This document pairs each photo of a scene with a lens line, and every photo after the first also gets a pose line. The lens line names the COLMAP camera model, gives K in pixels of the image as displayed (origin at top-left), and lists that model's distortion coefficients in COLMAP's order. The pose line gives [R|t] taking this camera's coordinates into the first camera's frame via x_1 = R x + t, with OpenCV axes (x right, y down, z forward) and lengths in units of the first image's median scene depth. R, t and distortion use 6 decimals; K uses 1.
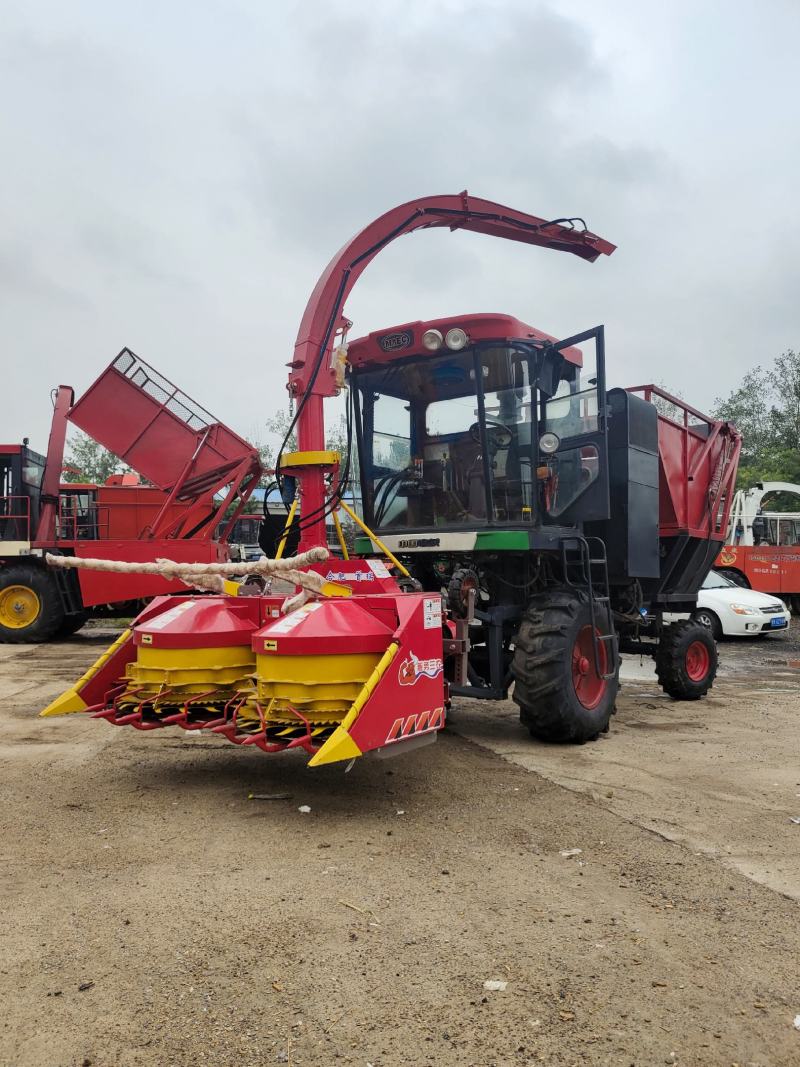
lens RADIAL K [[803.3, 0, 400.0], [0, 803.3, 535.2], [0, 0, 1]] dist [0.008598, -0.003806]
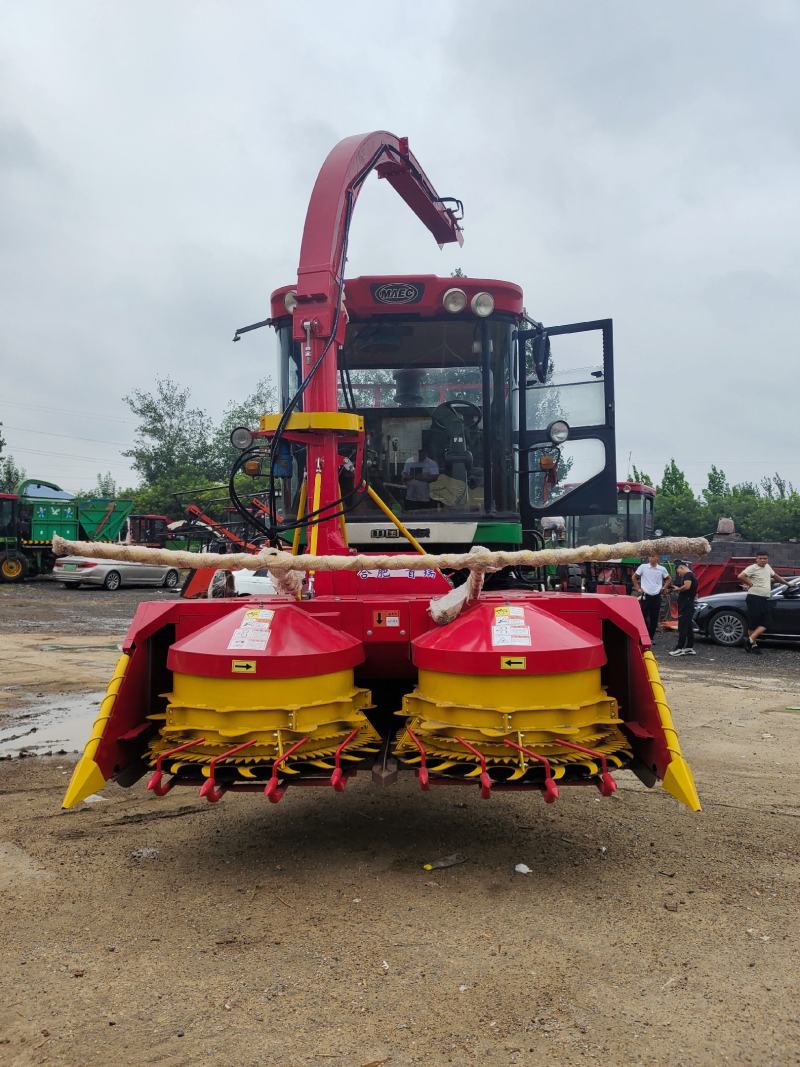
lens RADIAL K [[803.3, 0, 399.9], [0, 803.3, 533.7], [0, 0, 1]] dist [0.008598, -0.003806]
pose [[0.816852, 0.024948, 0.576307, -0.515716], [-0.028094, 0.999599, -0.003453, 0.014654], [-0.576163, -0.013370, 0.817226, 0.326380]]
